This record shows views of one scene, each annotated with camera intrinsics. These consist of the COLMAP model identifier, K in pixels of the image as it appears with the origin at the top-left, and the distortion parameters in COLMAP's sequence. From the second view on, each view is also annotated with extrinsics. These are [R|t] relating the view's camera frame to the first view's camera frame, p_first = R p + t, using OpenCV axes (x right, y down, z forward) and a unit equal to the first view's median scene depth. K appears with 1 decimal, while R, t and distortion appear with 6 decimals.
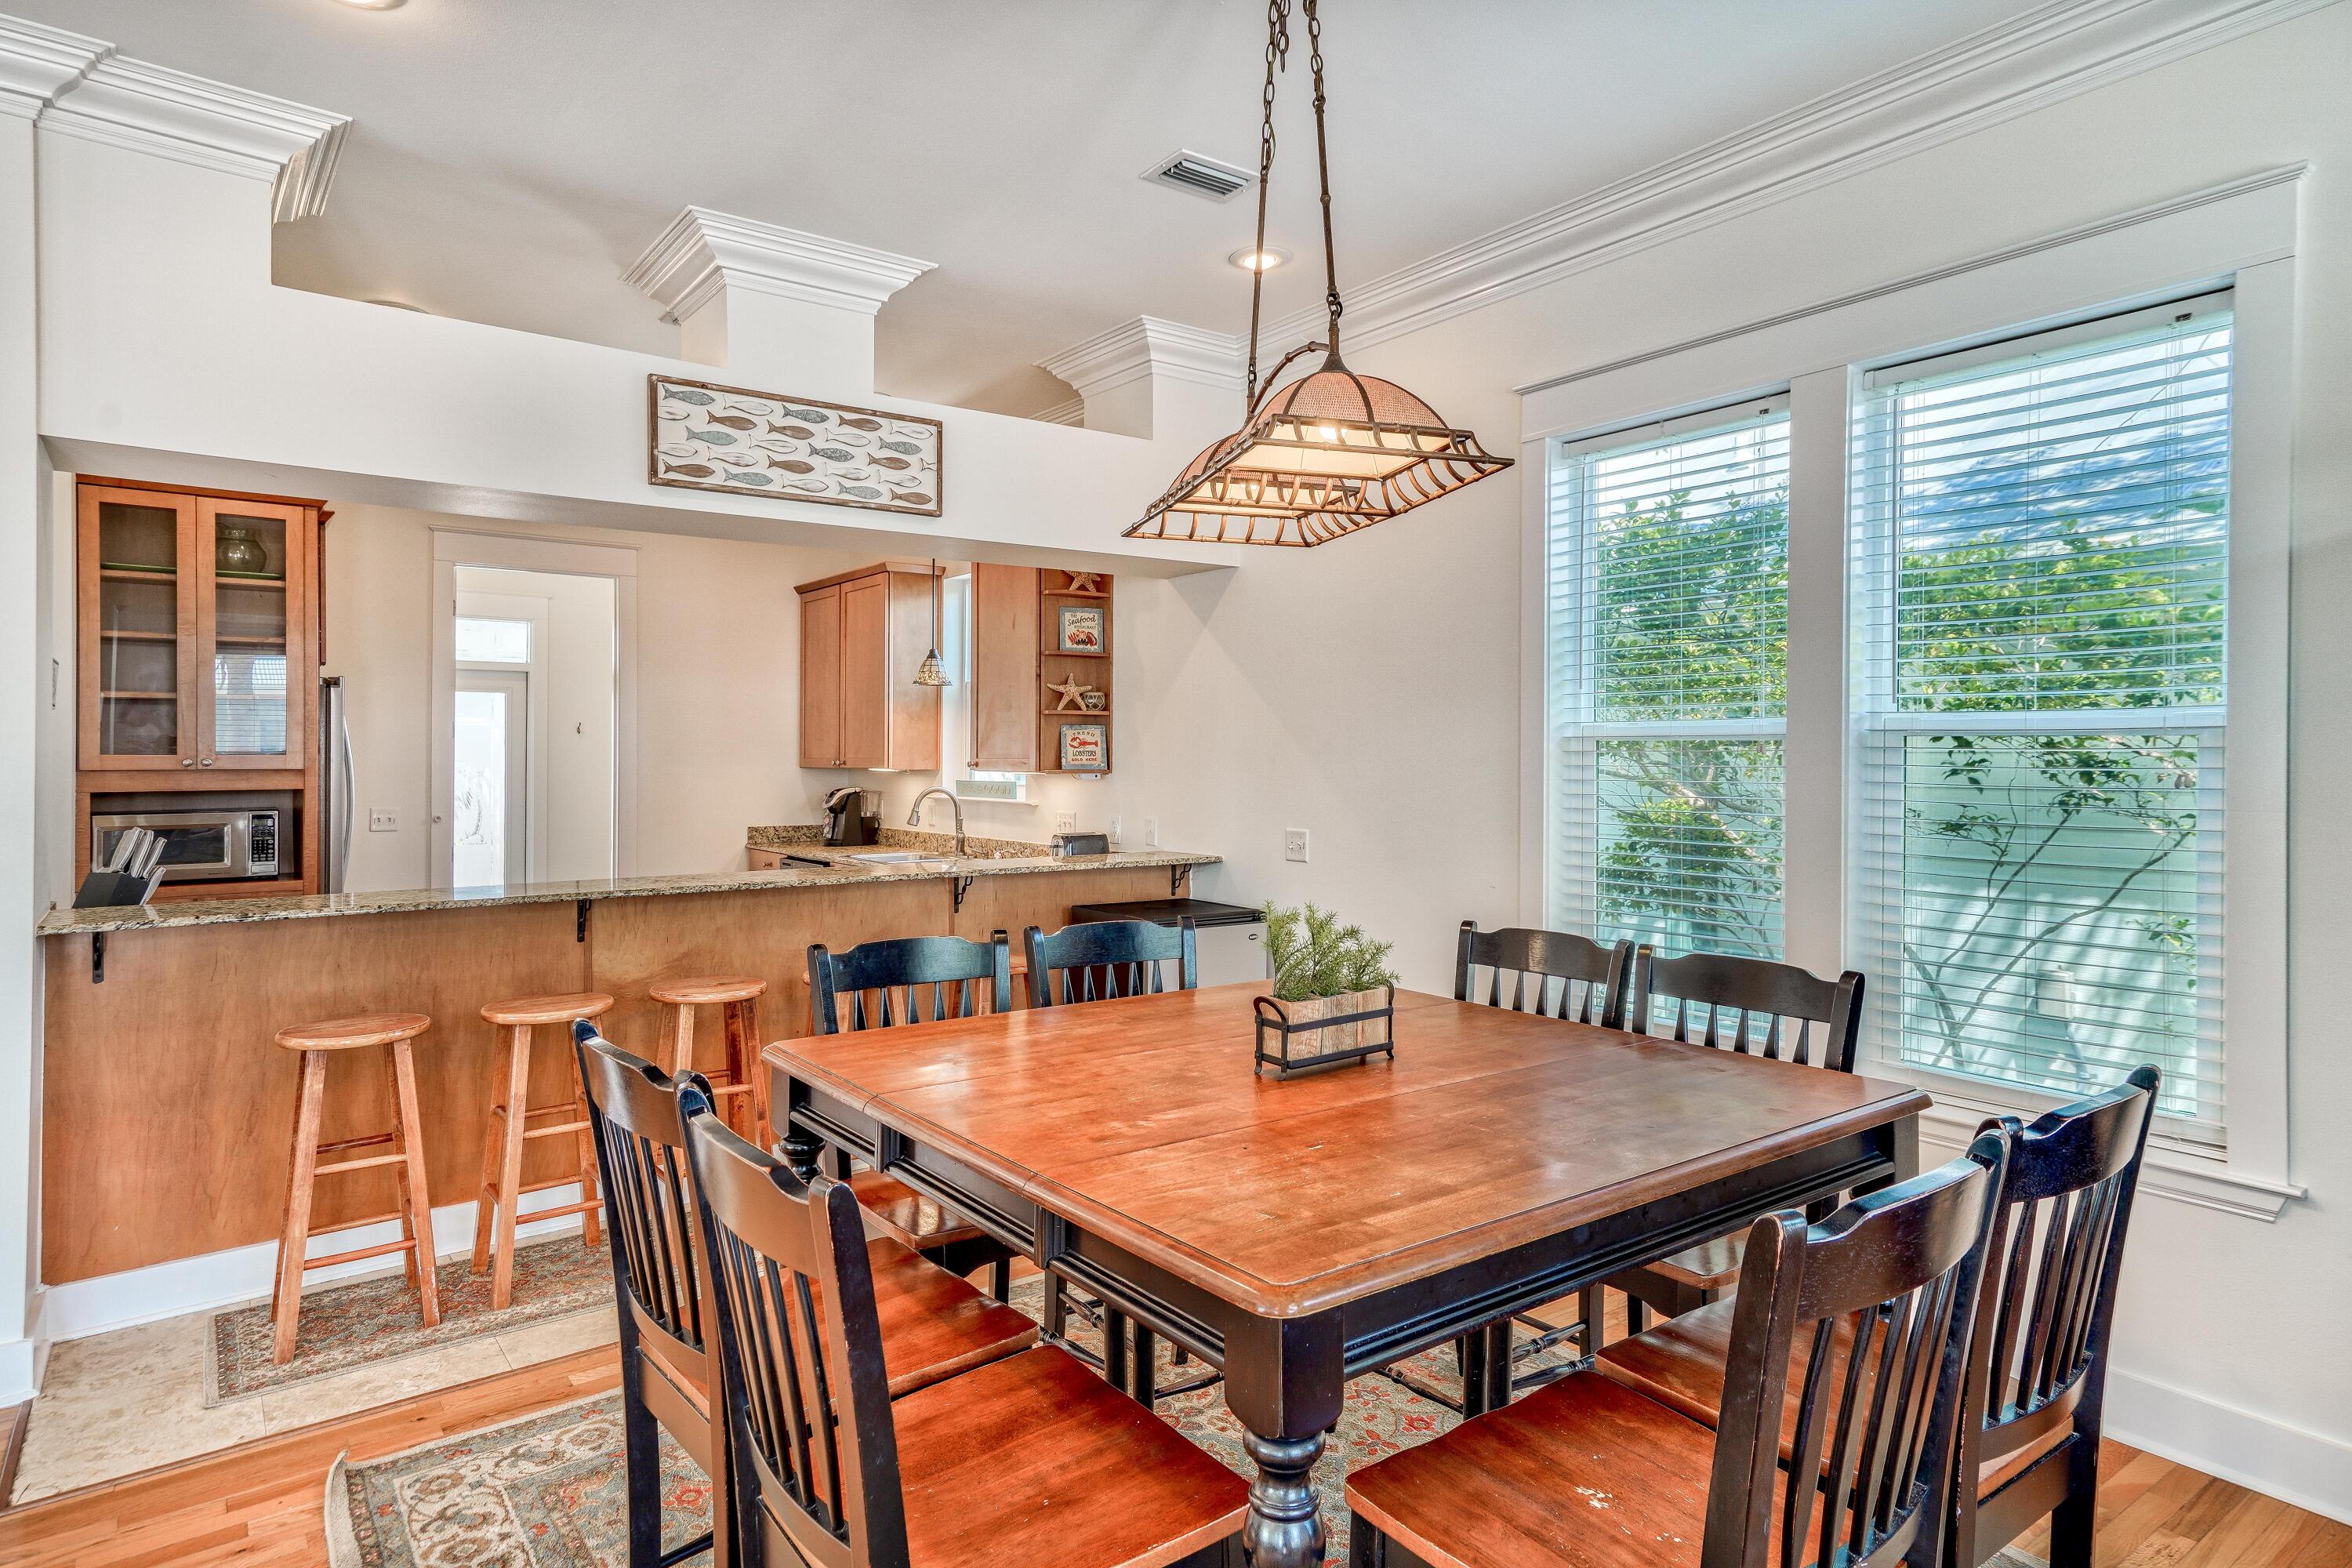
lens RADIAL K [[1302.5, 0, 1163.5], [0, 1302.5, 752.9], [0, 0, 1]] dist [0.000308, 0.000268]
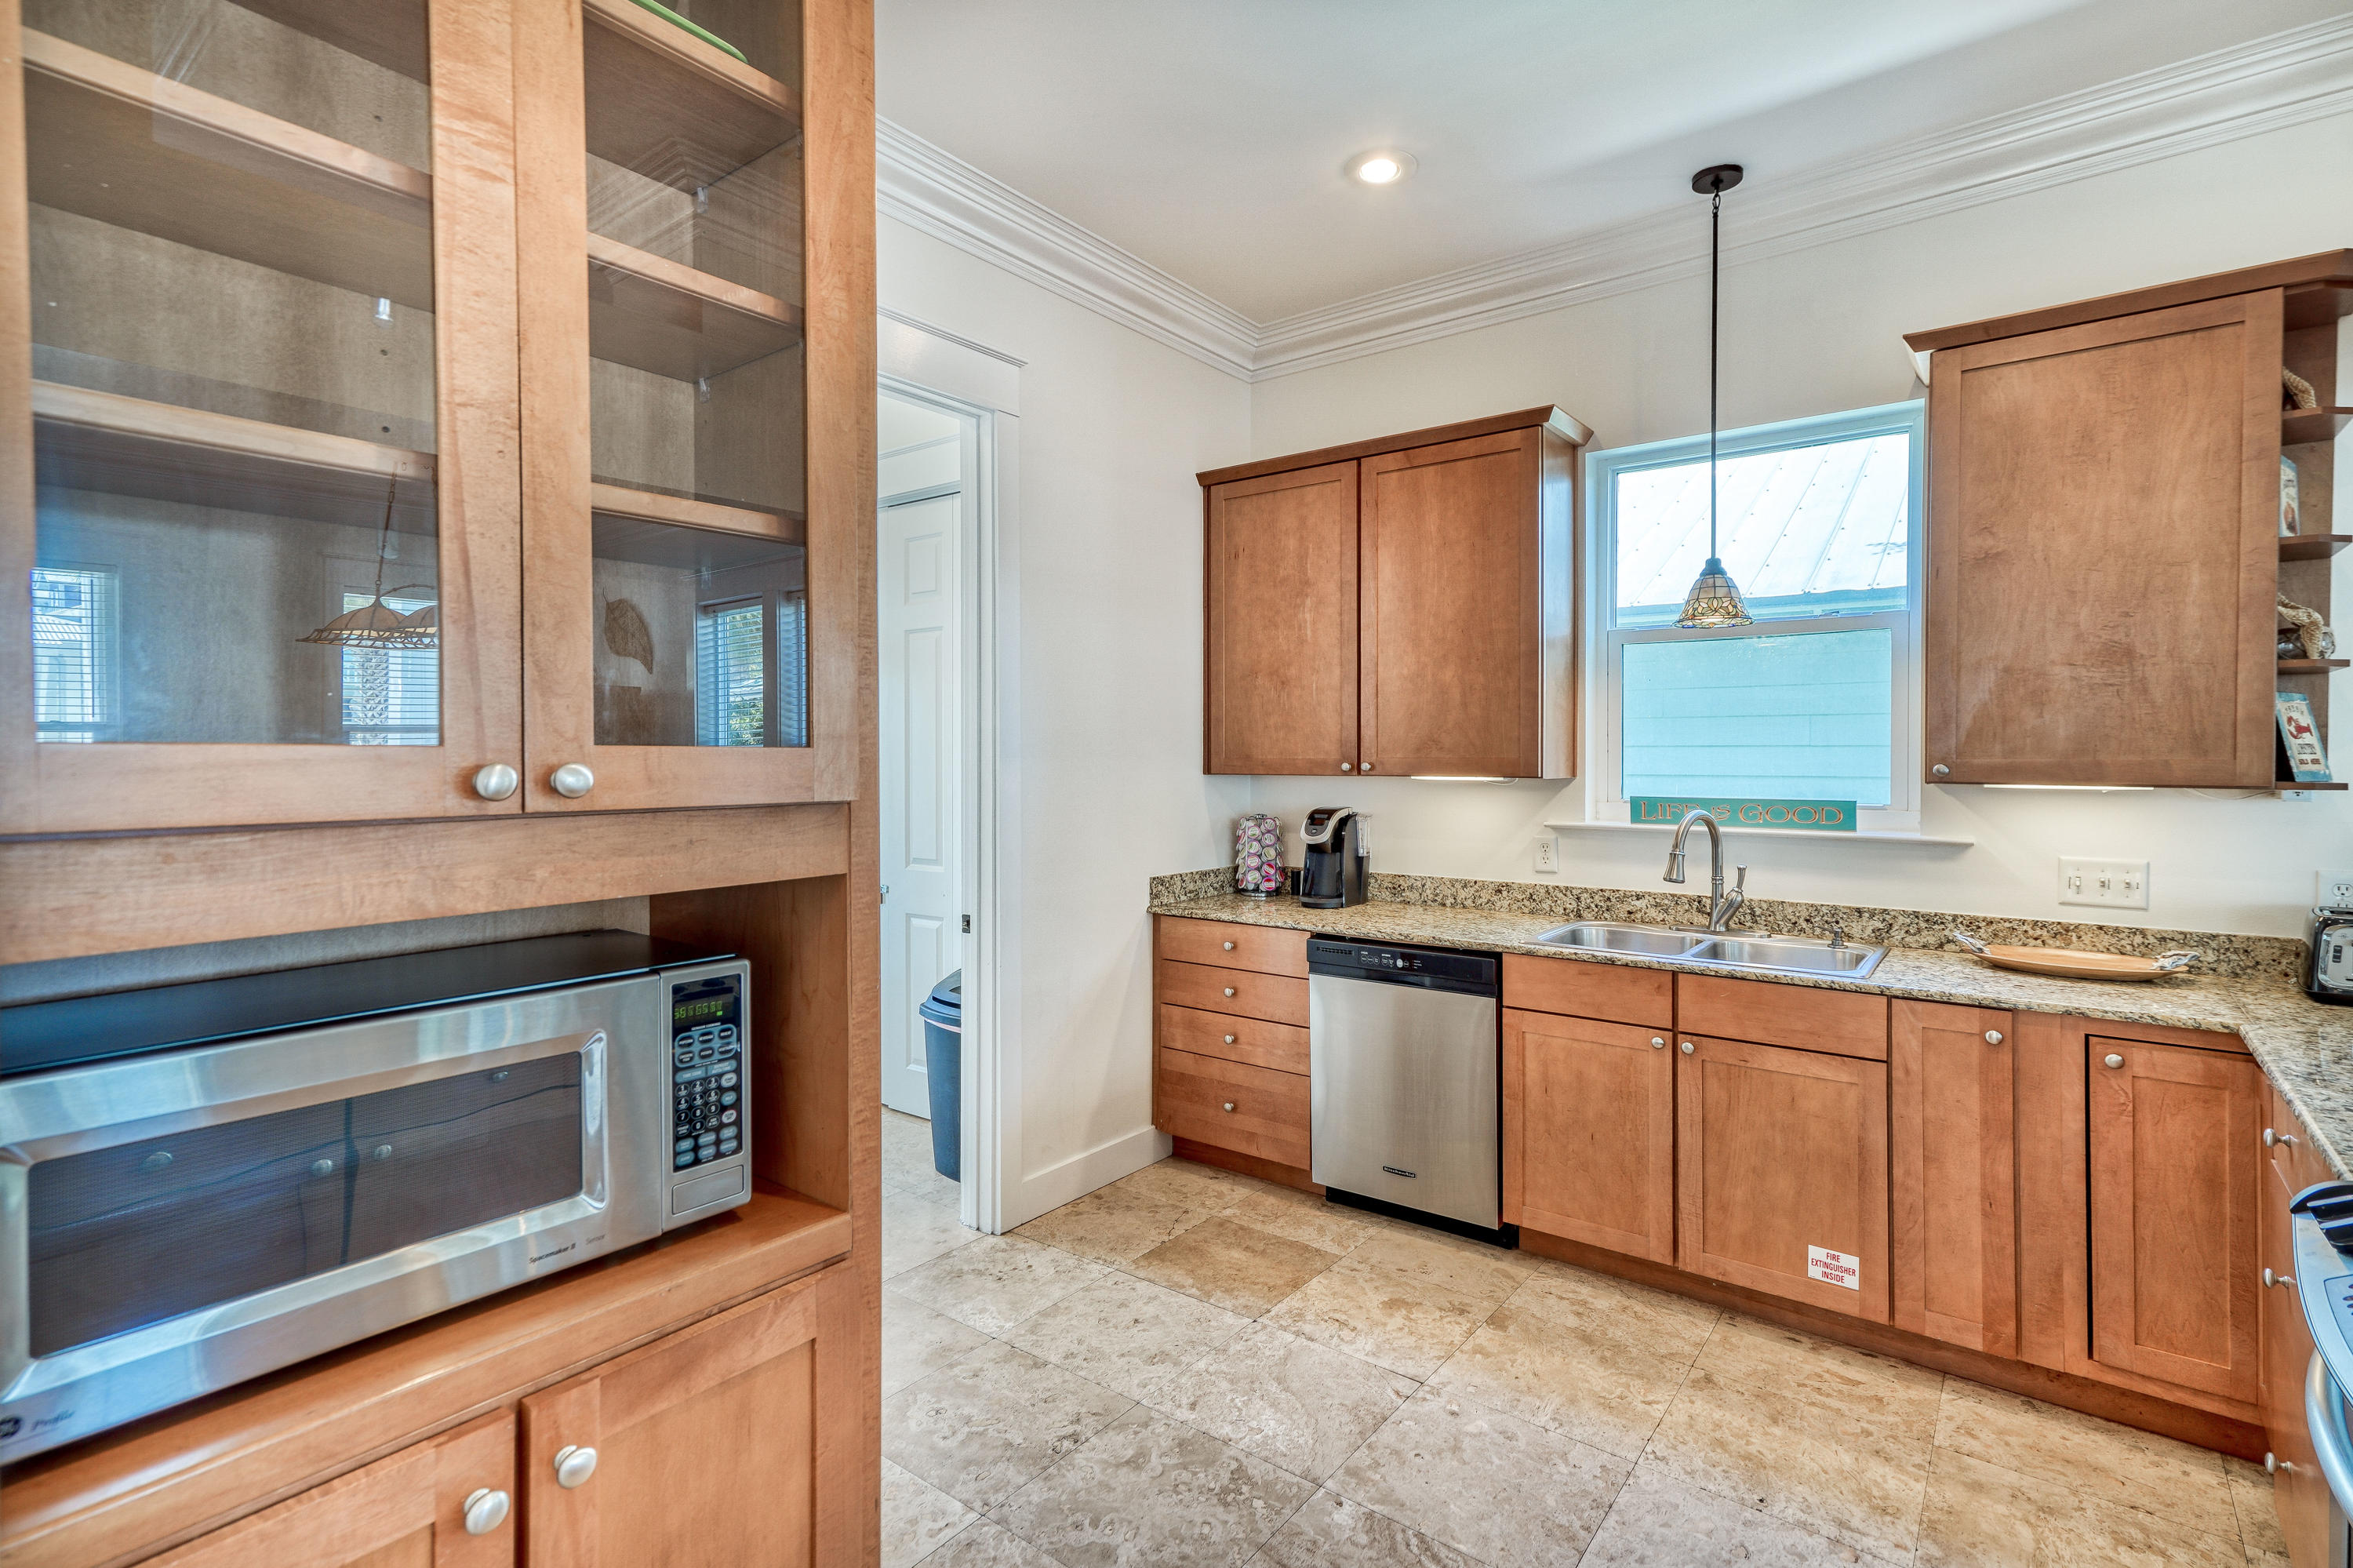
lens RADIAL K [[1100.6, 0, 1169.6], [0, 1100.6, 757.9], [0, 0, 1]] dist [-0.009340, 0.013459]
pose [[0.966051, -0.002548, 0.258340, -0.821747], [0.002441, 0.999997, 0.000736, 0.003316], [-0.258341, -0.000081, 0.966054, 0.952138]]
